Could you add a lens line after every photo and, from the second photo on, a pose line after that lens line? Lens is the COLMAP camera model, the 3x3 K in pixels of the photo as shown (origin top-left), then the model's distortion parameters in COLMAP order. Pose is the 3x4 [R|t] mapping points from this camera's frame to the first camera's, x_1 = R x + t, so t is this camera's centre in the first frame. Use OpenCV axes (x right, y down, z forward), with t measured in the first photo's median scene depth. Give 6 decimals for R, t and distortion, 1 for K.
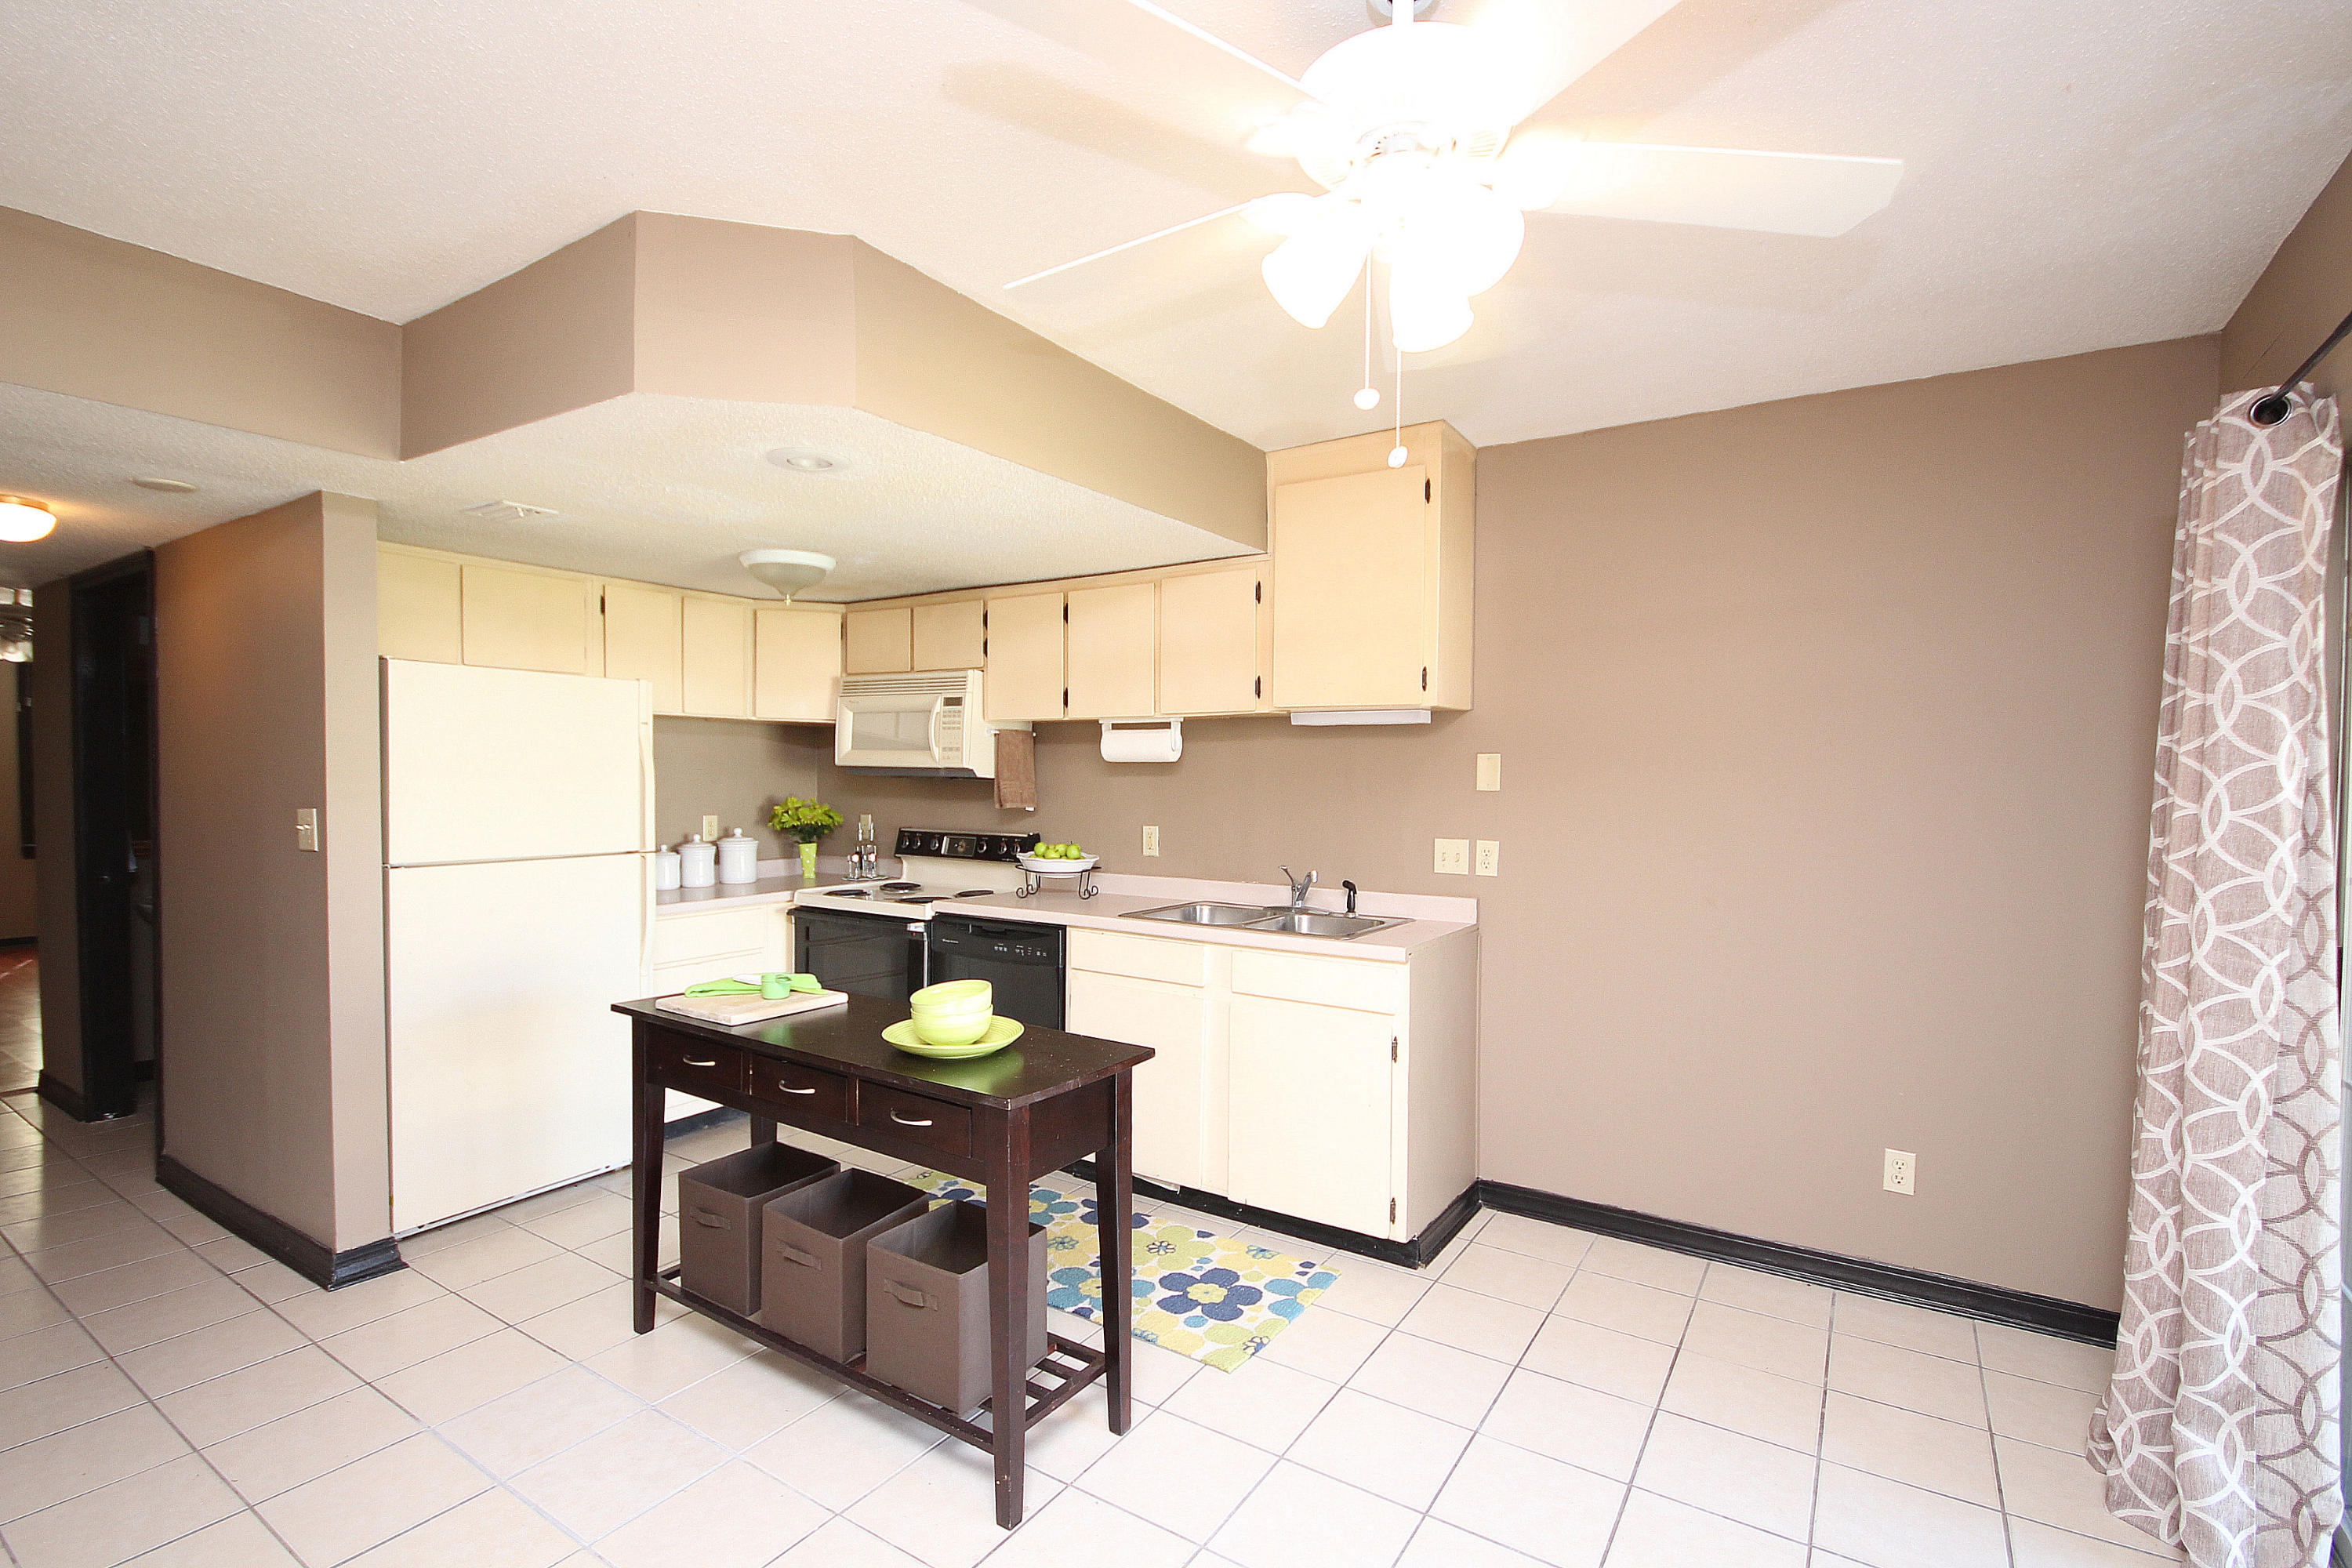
lens RADIAL K [[1081.9, 0, 1173.8], [0, 1081.9, 800.5], [0, 0, 1]] dist [-0.002466, 0.001081]
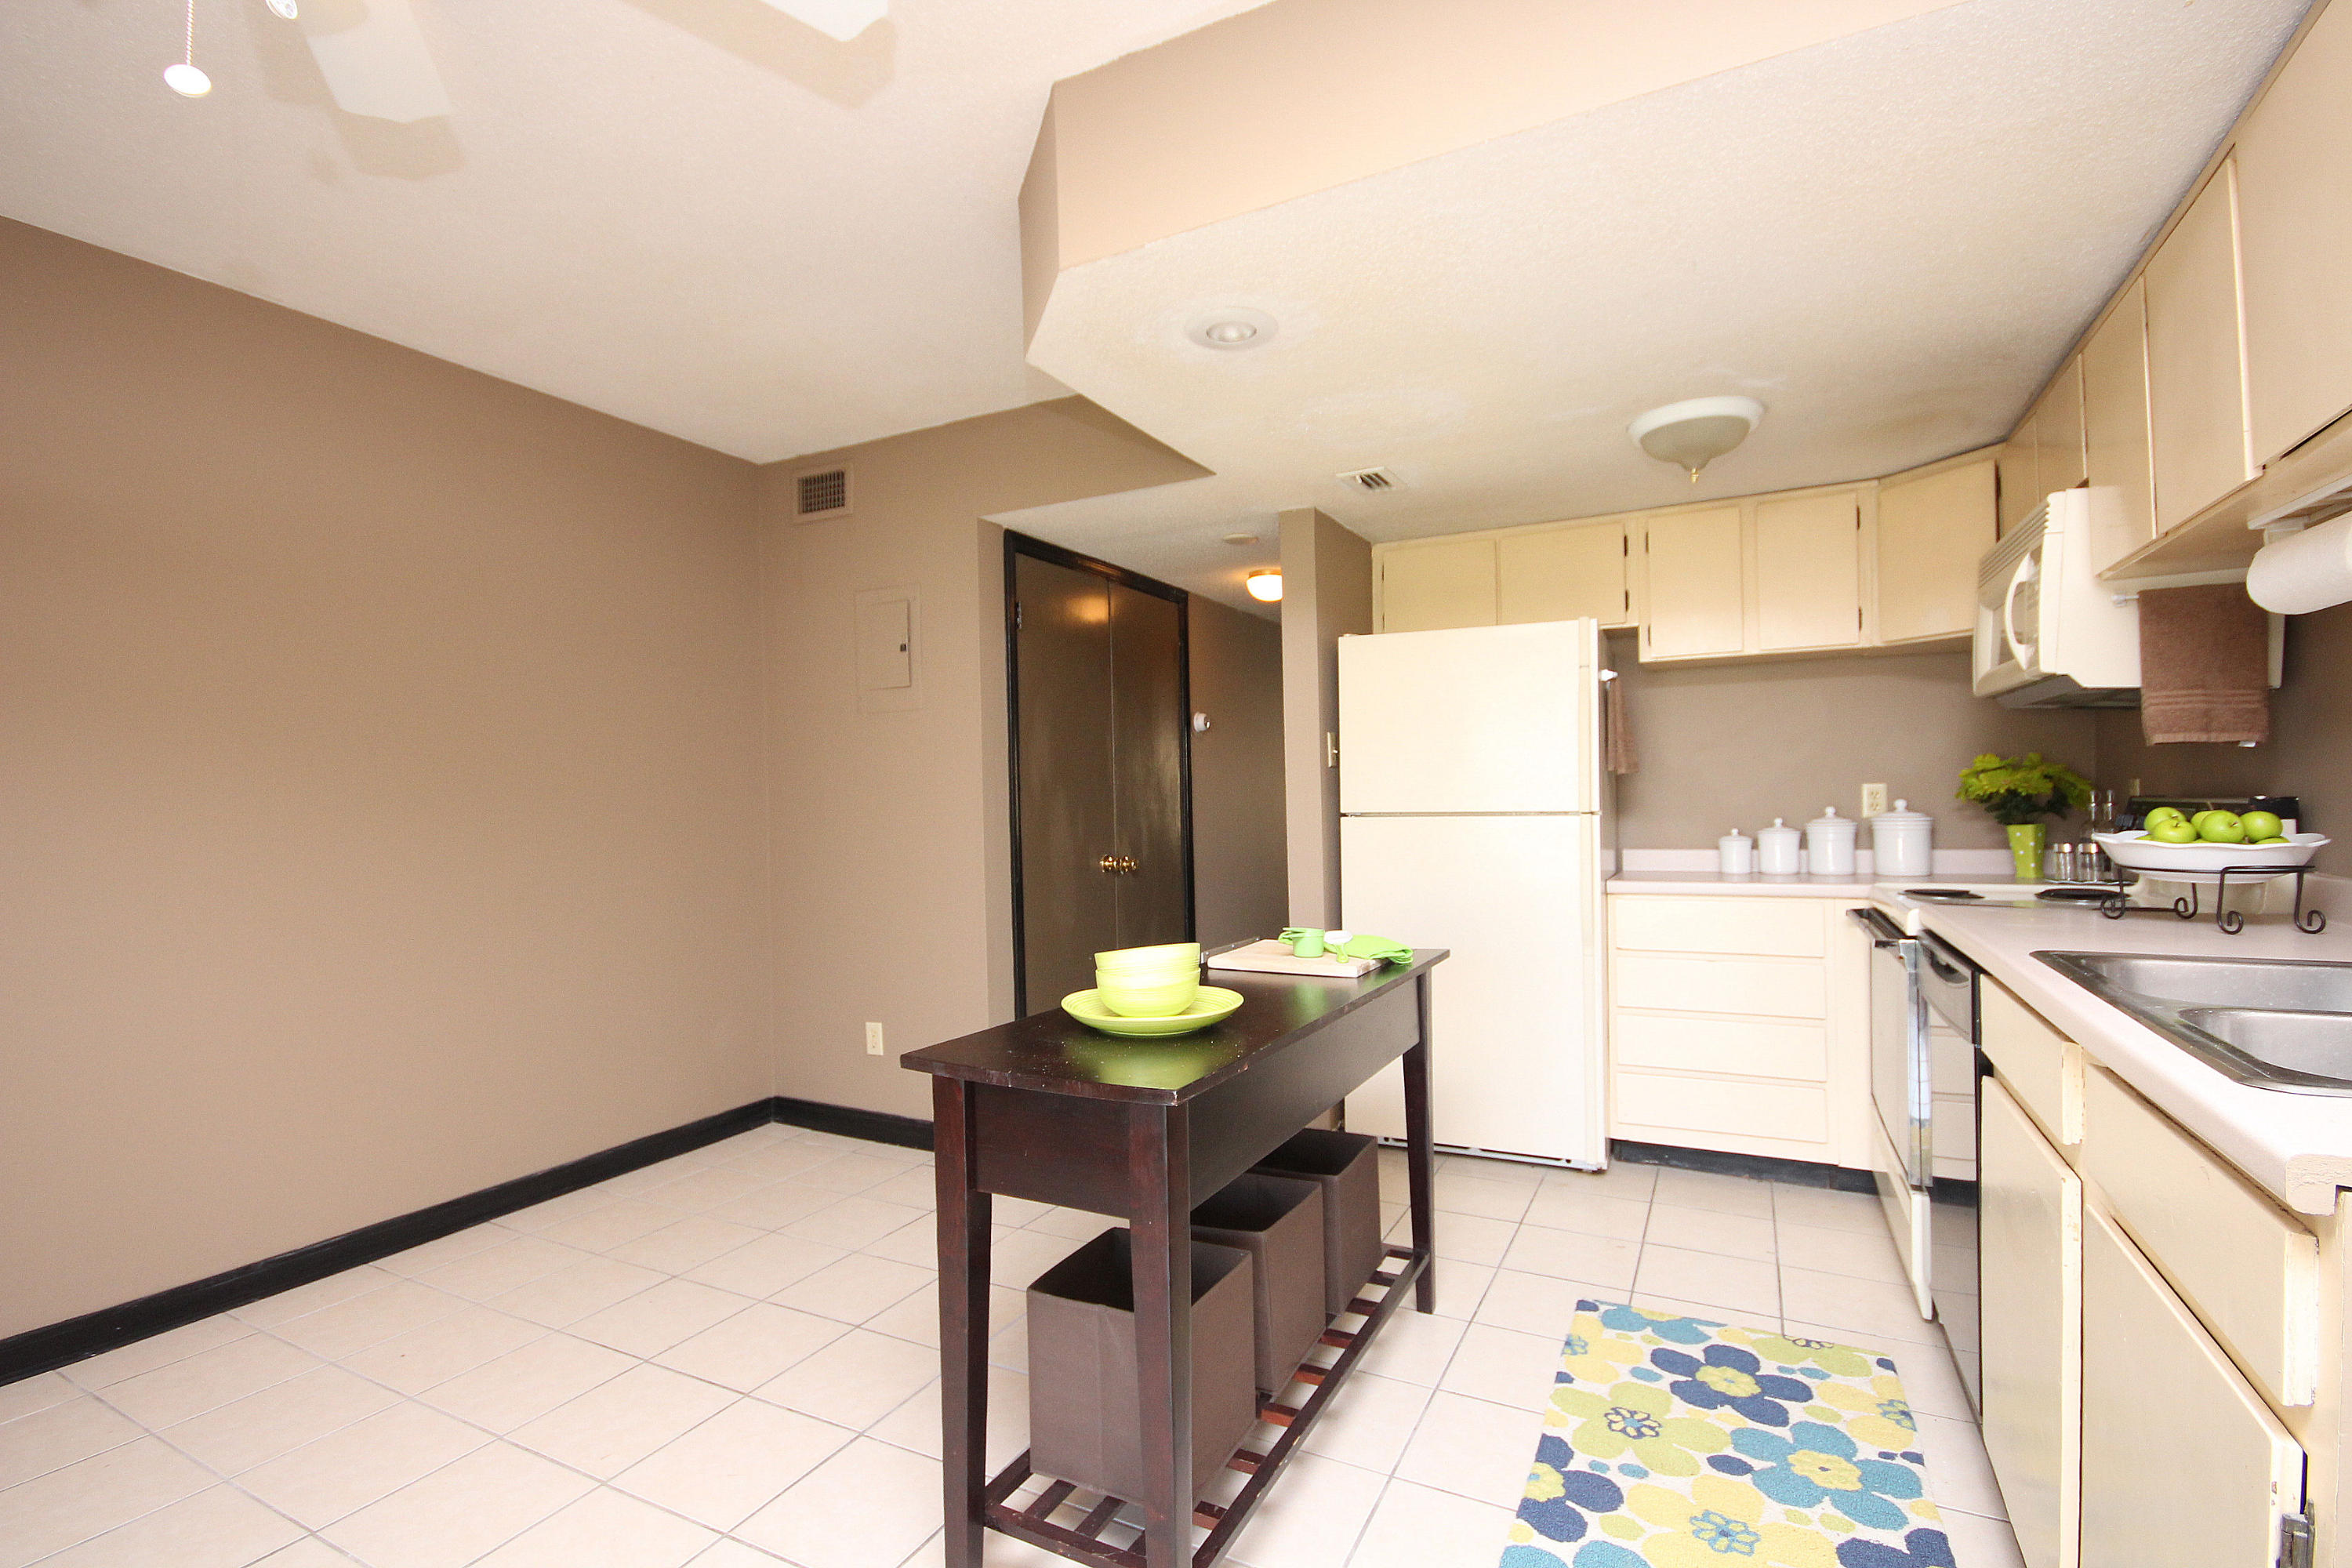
lens RADIAL K [[1081.9, 0, 1177.2], [0, 1081.9, 806.9], [0, 0, 1]] dist [-0.002466, 0.001081]
pose [[0.101082, -0.001442, -0.994877, 0.364993], [-0.006602, 0.999976, -0.002120, 0.048481], [0.994856, 0.006783, 0.101070, 0.613160]]
